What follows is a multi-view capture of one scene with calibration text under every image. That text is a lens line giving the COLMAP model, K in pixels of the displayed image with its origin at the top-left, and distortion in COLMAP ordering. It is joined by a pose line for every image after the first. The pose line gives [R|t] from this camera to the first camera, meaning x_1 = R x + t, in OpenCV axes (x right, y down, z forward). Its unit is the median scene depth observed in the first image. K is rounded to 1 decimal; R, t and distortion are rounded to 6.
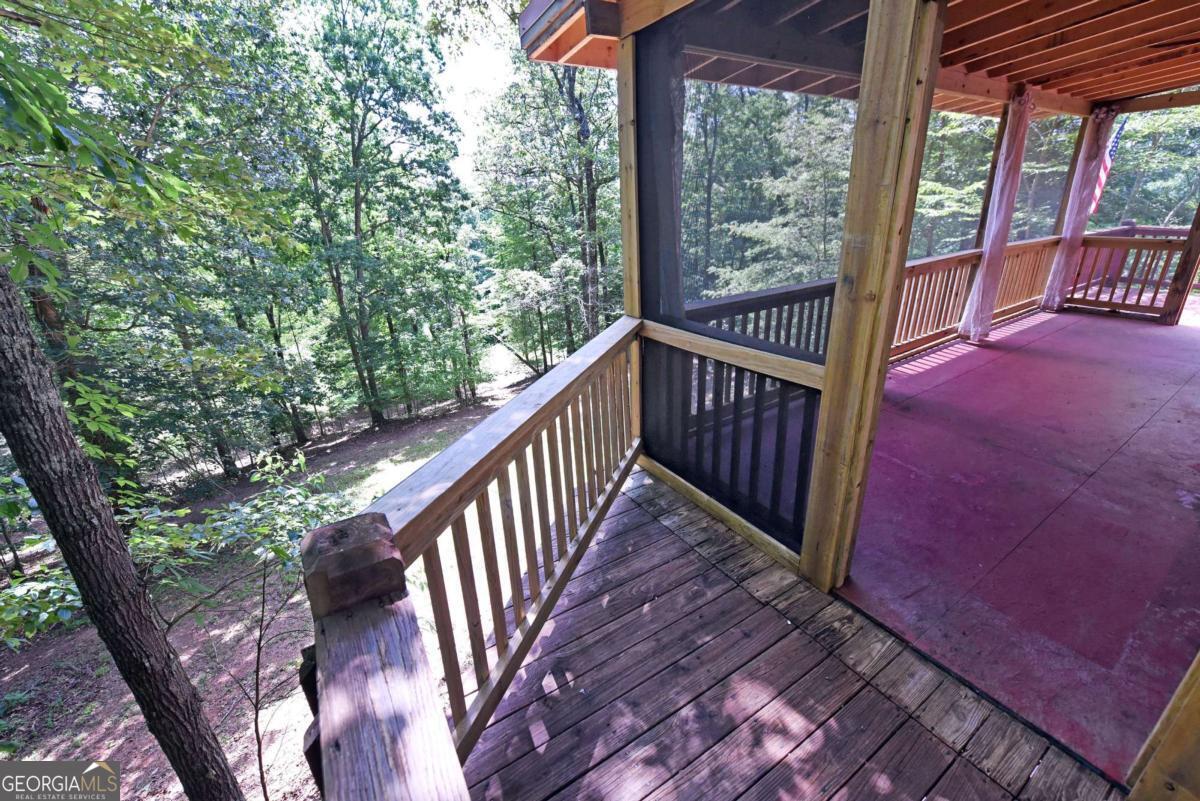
lens RADIAL K [[479.0, 0, 601.7], [0, 479.0, 394.9], [0, 0, 1]] dist [-0.015931, -0.001728]
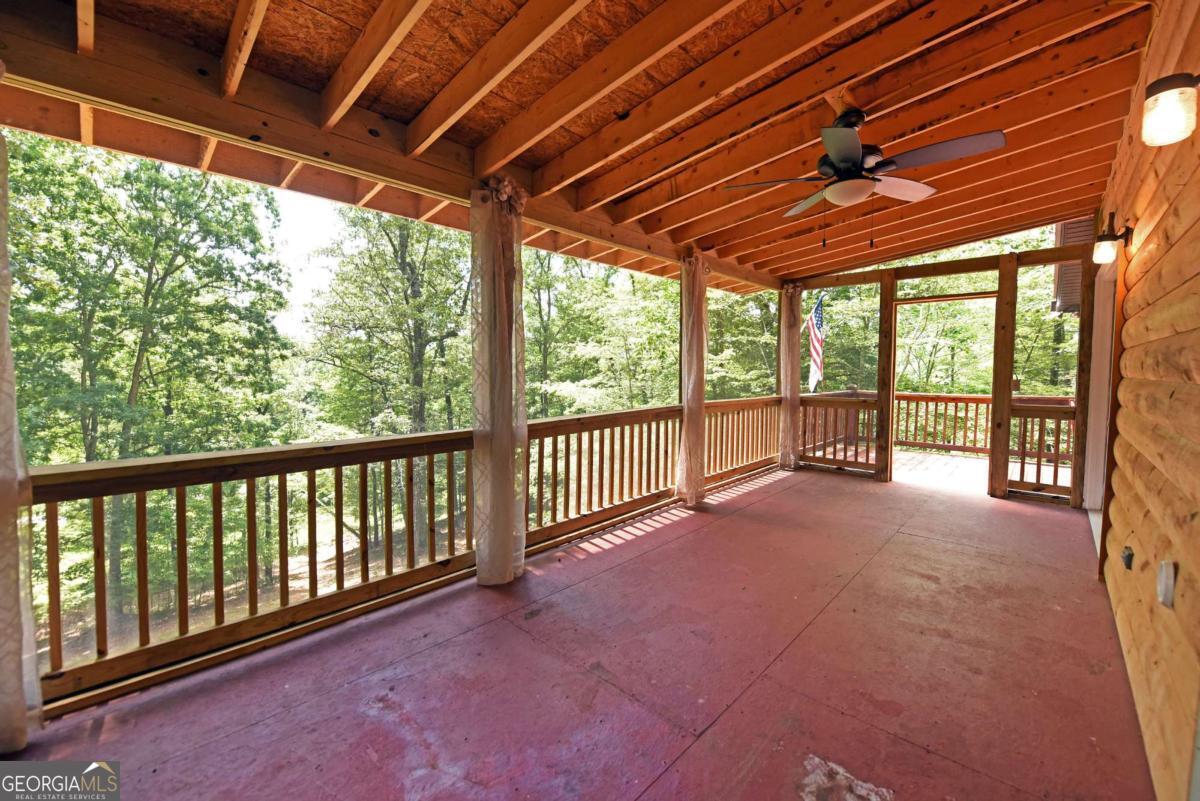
lens RADIAL K [[479.0, 0, 608.8], [0, 479.0, 393.5], [0, 0, 1]] dist [-0.015931, -0.001728]
pose [[0.966149, 0.037115, 0.255303, 0.335809], [0.047796, 0.946715, -0.318507, -0.028446], [-0.253520, 0.319927, 0.912893, 0.140080]]
